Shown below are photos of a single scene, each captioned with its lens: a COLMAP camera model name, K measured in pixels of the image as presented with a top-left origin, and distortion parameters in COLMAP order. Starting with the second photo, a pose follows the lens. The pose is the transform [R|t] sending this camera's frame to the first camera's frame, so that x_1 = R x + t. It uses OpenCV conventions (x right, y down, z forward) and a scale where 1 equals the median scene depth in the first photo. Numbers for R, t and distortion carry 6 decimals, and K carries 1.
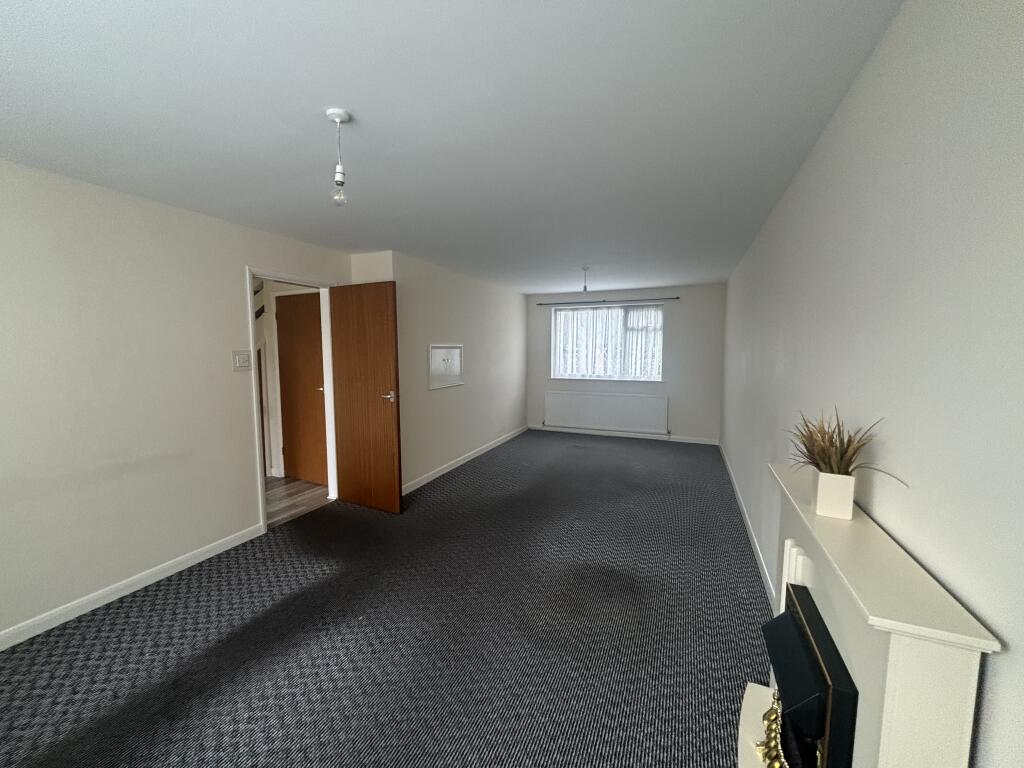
lens RADIAL K [[414.4, 0, 511.5], [0, 414.4, 386.3], [0, 0, 1]] dist [0.003784, 0.000096]
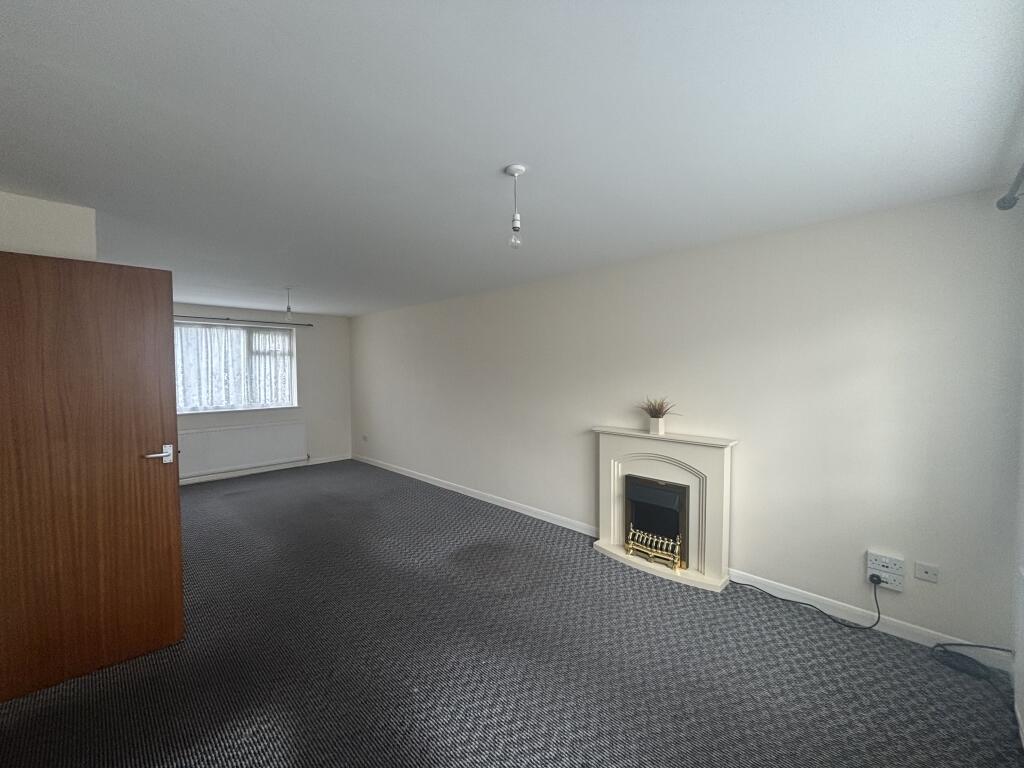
lens RADIAL K [[414.4, 0, 512.6], [0, 414.4, 382.4], [0, 0, 1]] dist [0.003784, 0.000096]
pose [[0.360485, -0.029512, 0.932298, -0.364680], [0.093948, 0.995565, -0.004812, -0.015851], [-0.928022, 0.089322, 0.361659, 0.155157]]
